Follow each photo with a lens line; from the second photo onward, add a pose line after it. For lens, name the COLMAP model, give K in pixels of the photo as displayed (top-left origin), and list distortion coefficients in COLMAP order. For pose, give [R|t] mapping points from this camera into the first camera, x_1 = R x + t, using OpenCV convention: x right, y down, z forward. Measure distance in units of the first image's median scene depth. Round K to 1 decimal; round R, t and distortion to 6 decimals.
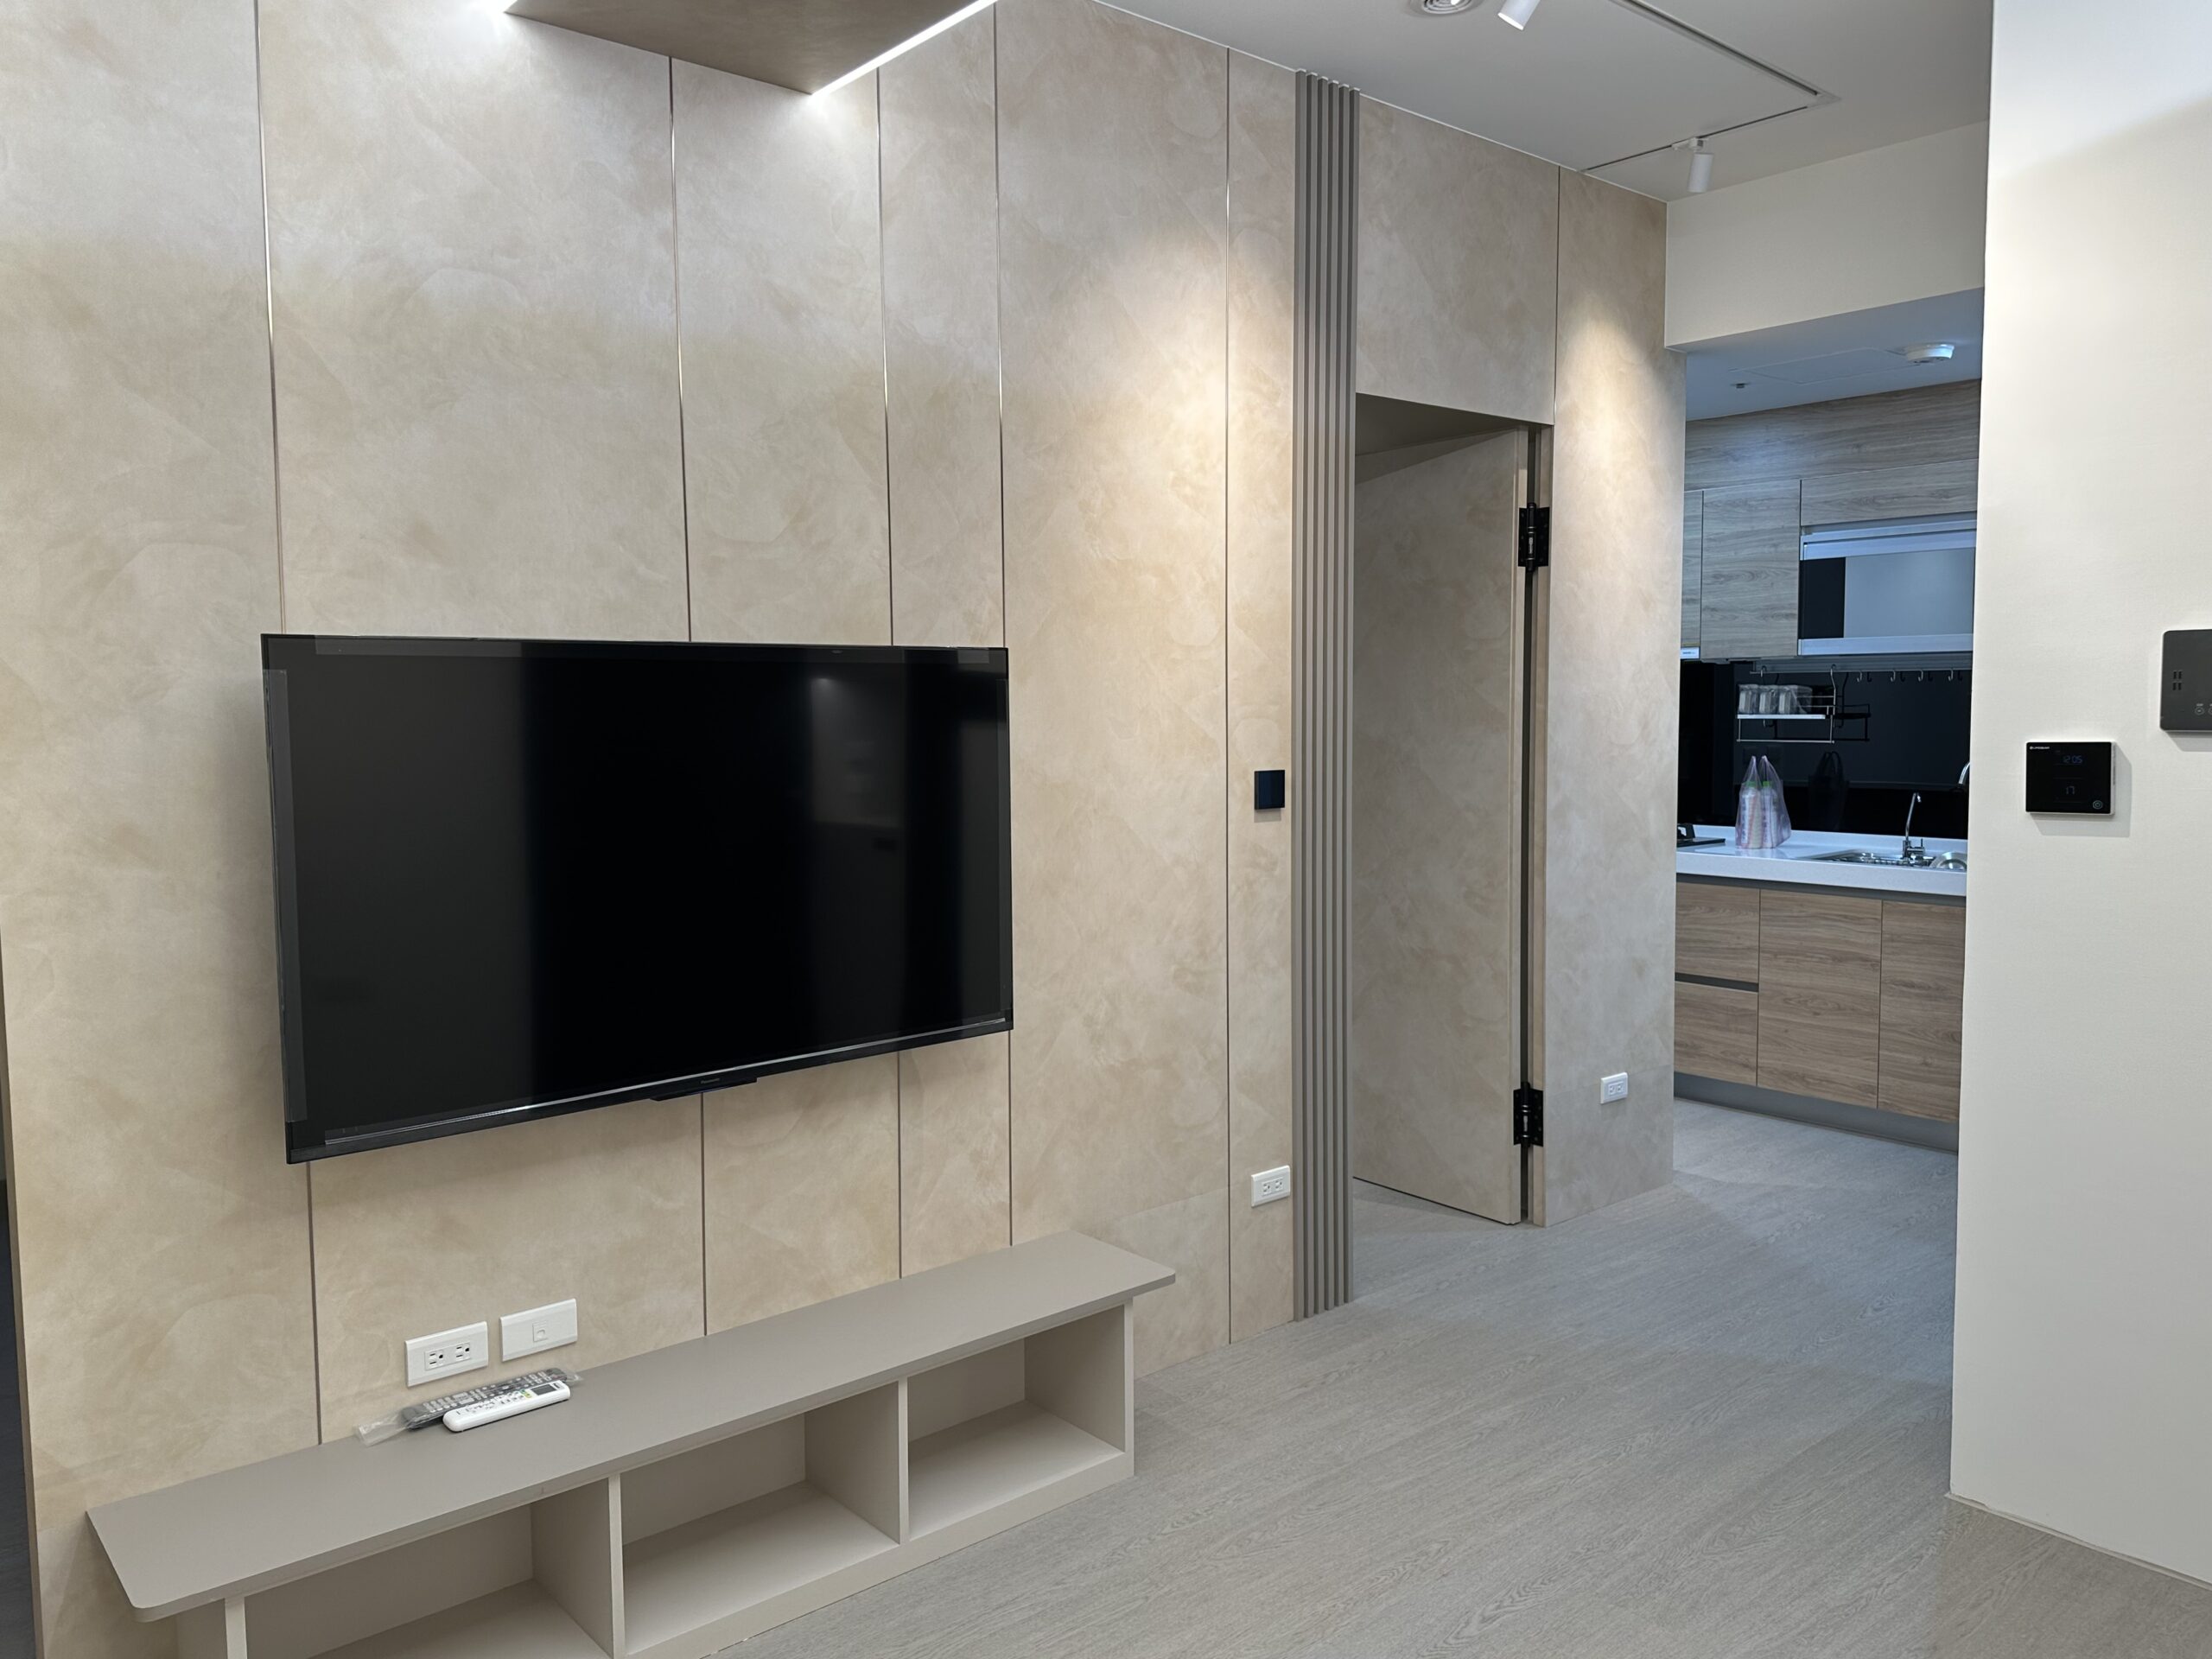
lens RADIAL K [[1633.0, 0, 1081.3], [0, 1633.0, 821.0], [0, 0, 1]] dist [0.156045, -0.267430]
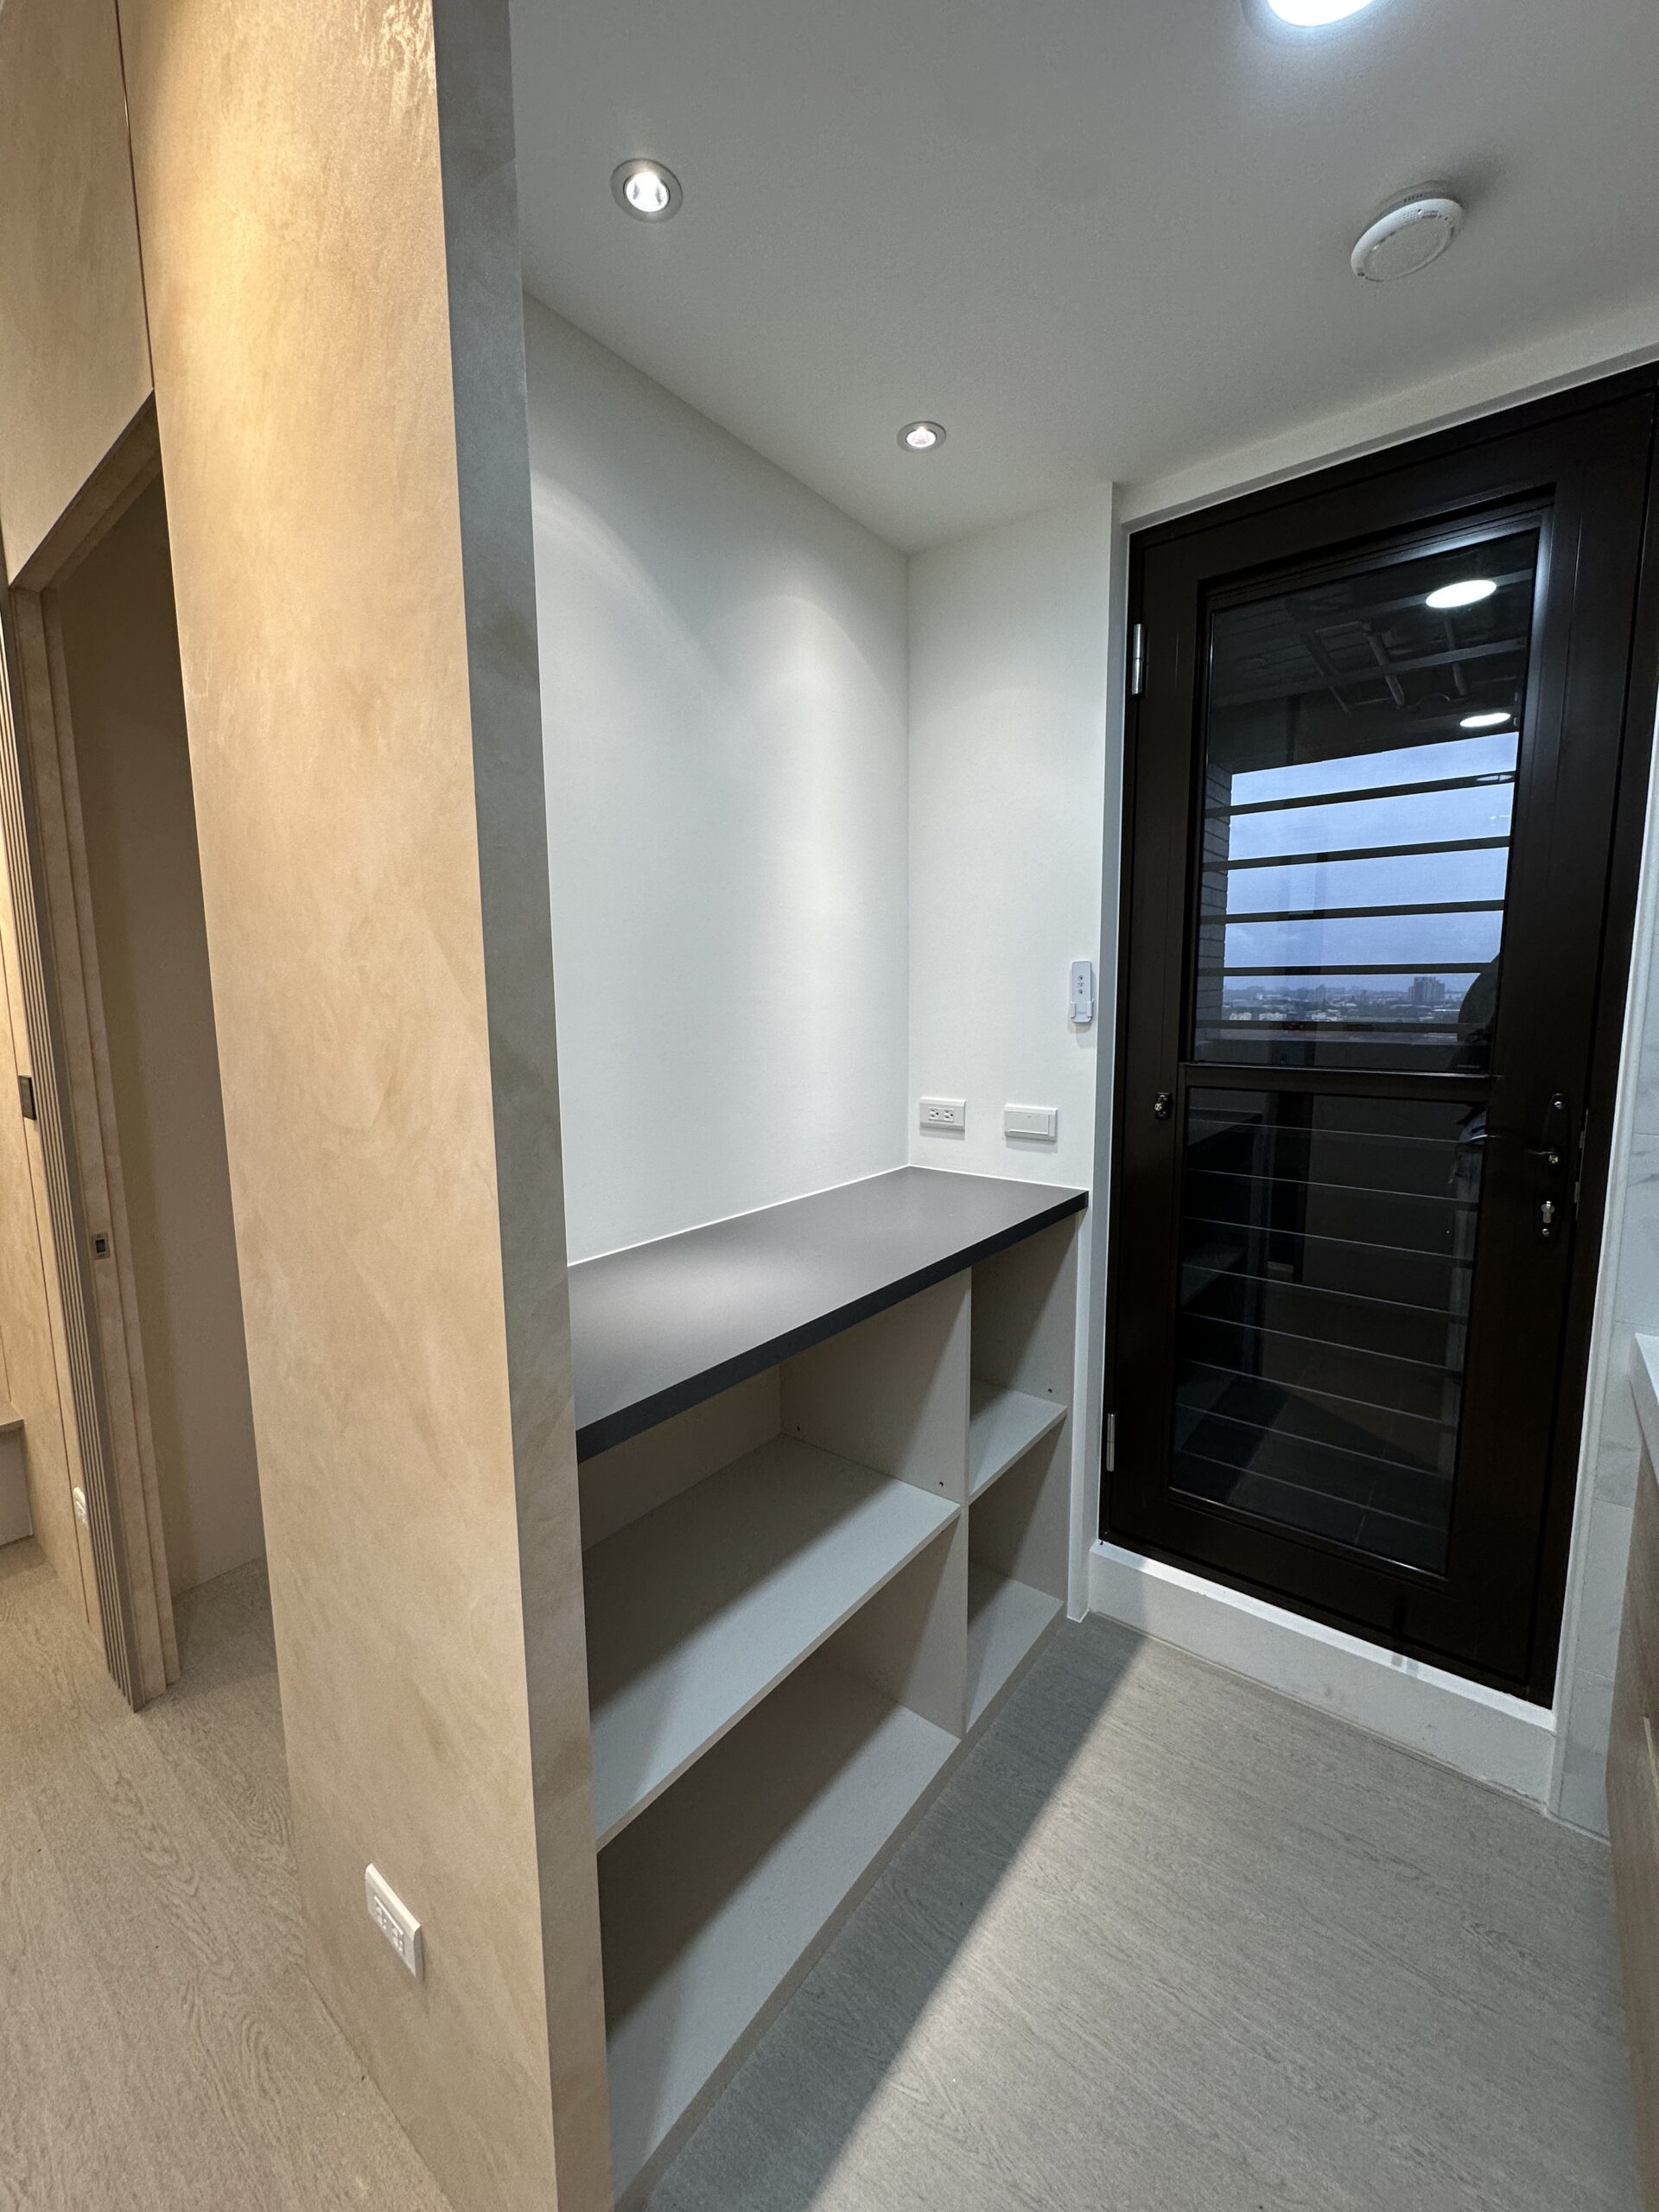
lens RADIAL K [[882.7, 0, 829.5], [0, 882.7, 1106.0], [0, 0, 1]] dist [-0.000754, -0.000110]
pose [[0.200181, 0.134707, -0.970454, 0.673406], [-0.064310, 0.990174, 0.124179, -0.102579], [0.977646, 0.037551, 0.206877, 1.324378]]
